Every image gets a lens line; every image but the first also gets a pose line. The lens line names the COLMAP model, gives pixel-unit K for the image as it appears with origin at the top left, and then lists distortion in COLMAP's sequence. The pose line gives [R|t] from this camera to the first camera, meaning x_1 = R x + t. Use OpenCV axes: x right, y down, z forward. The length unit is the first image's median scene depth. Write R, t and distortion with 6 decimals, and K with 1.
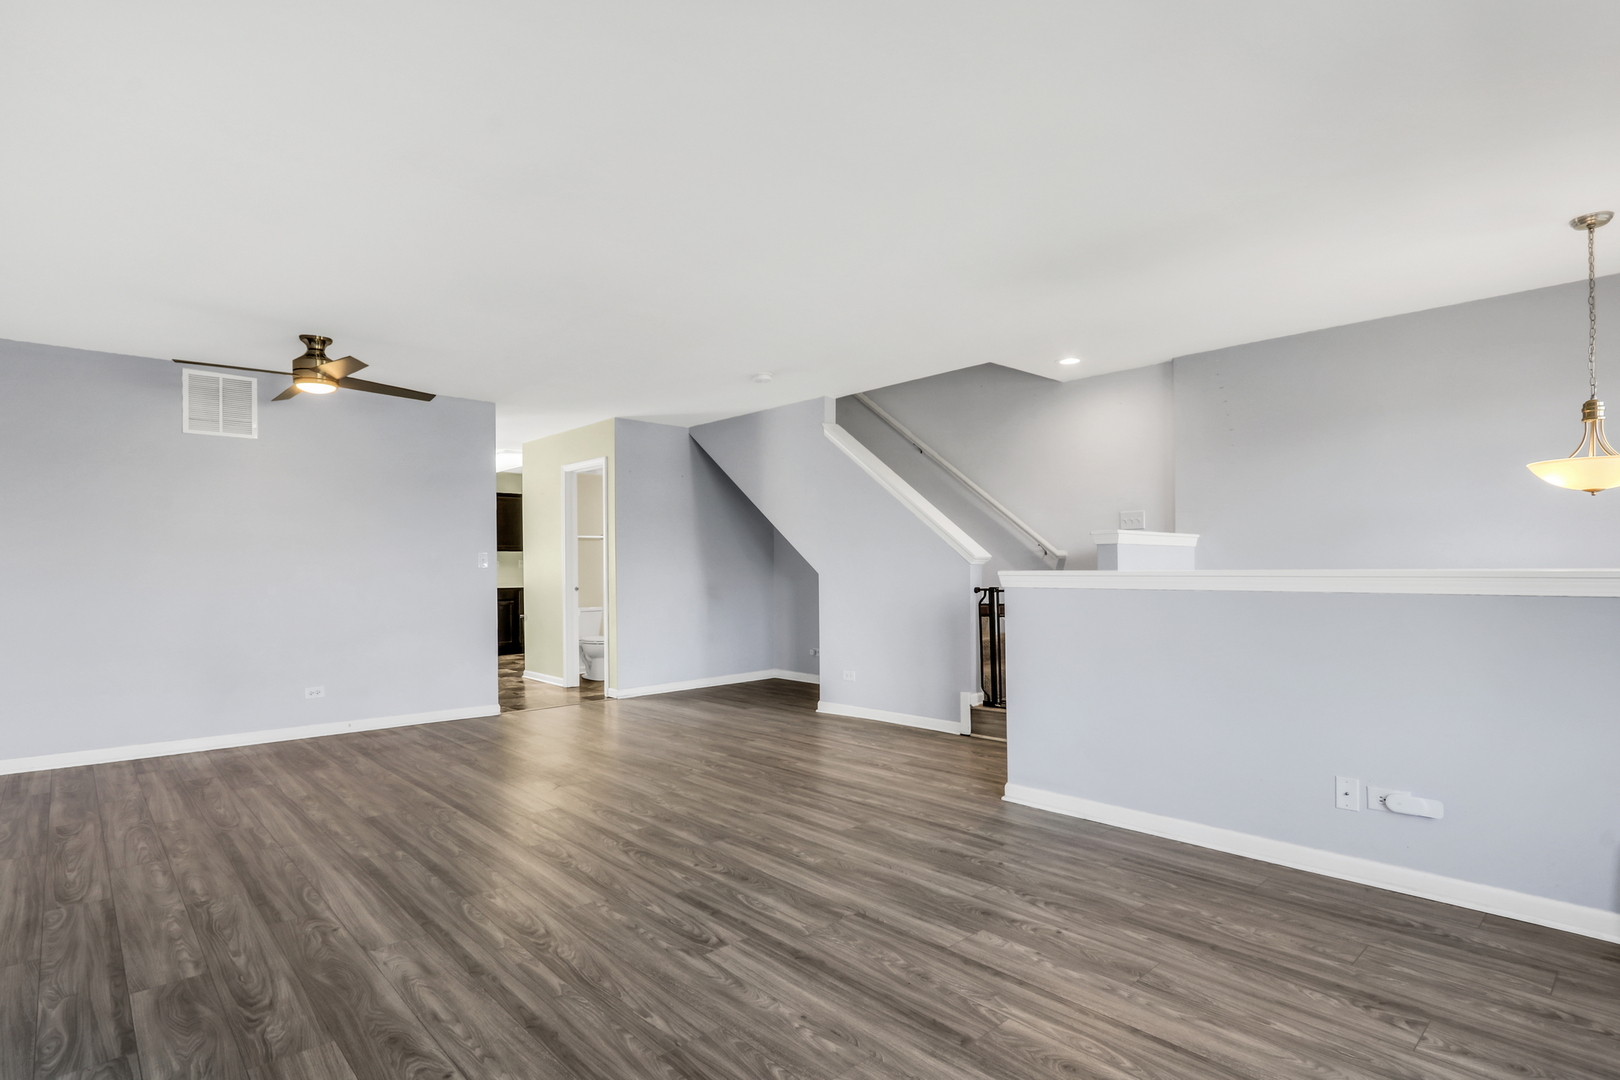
lens RADIAL K [[818.6, 0, 806.3], [0, 818.6, 547.5], [0, 0, 1]] dist [0.005423, 0.000303]
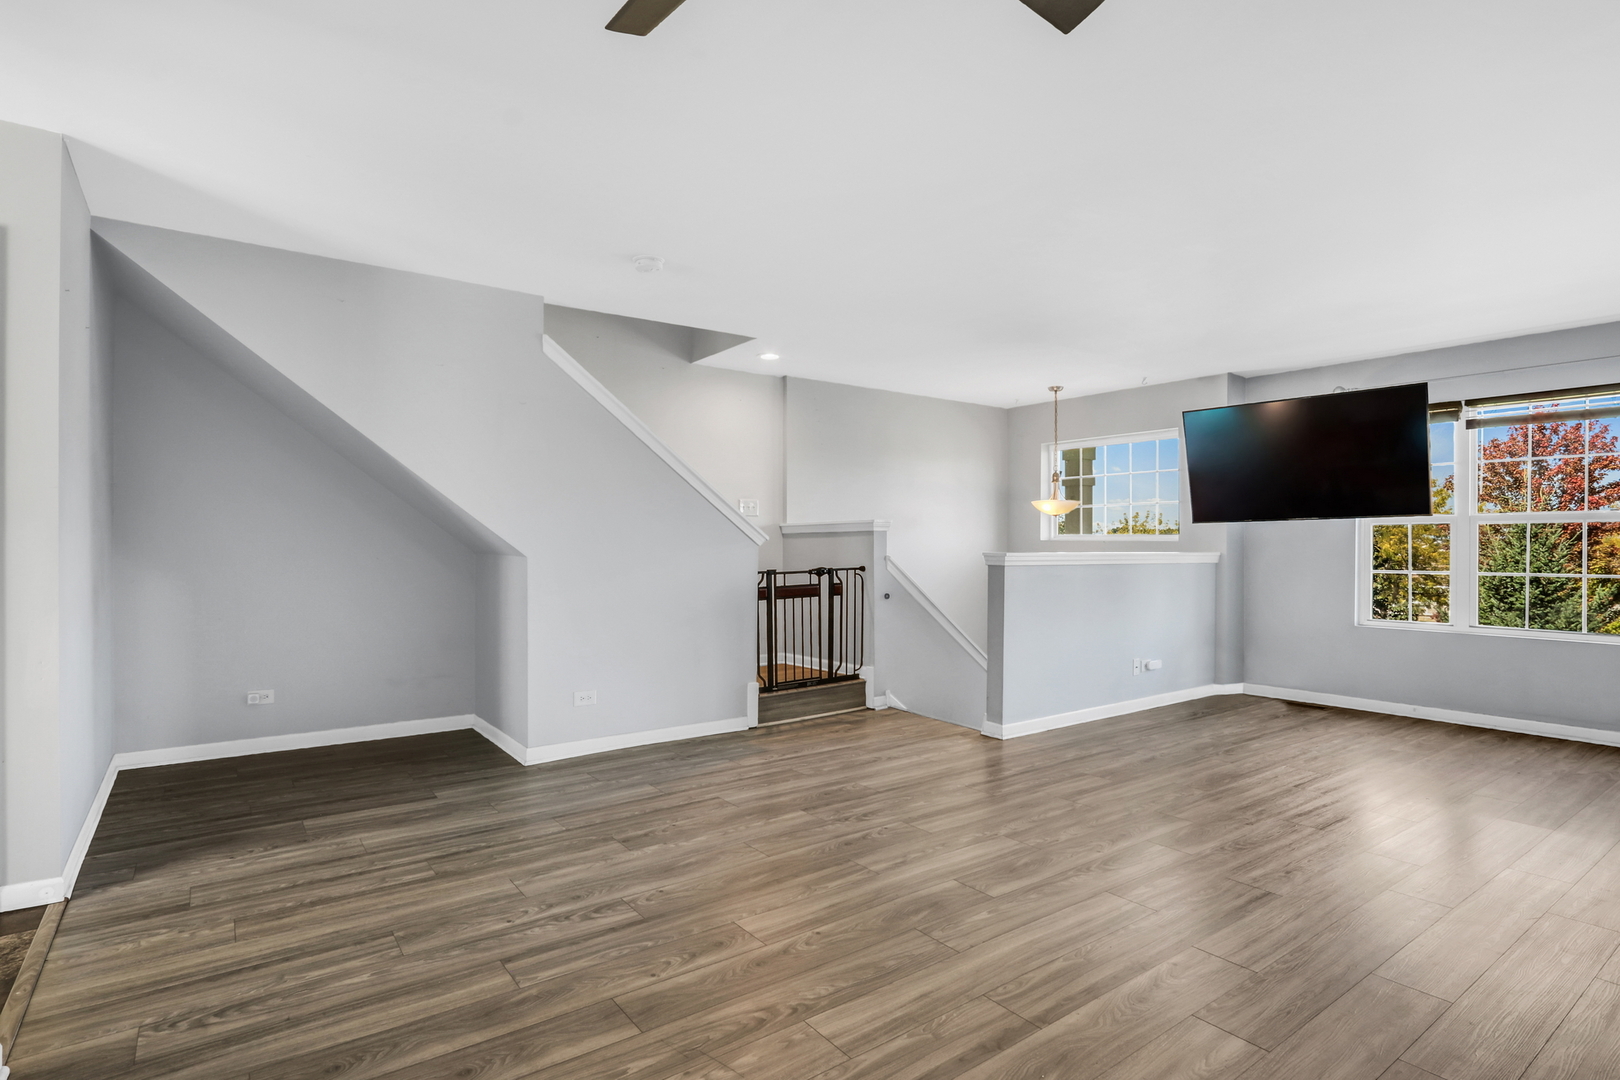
lens RADIAL K [[818.6, 0, 806.3], [0, 818.6, 547.5], [0, 0, 1]] dist [0.005423, 0.000303]
pose [[0.094201, 0.010479, 0.995498, -0.745665], [-0.032015, 0.999459, -0.007491, 0.028309], [-0.995038, -0.031166, 0.094486, 0.870894]]
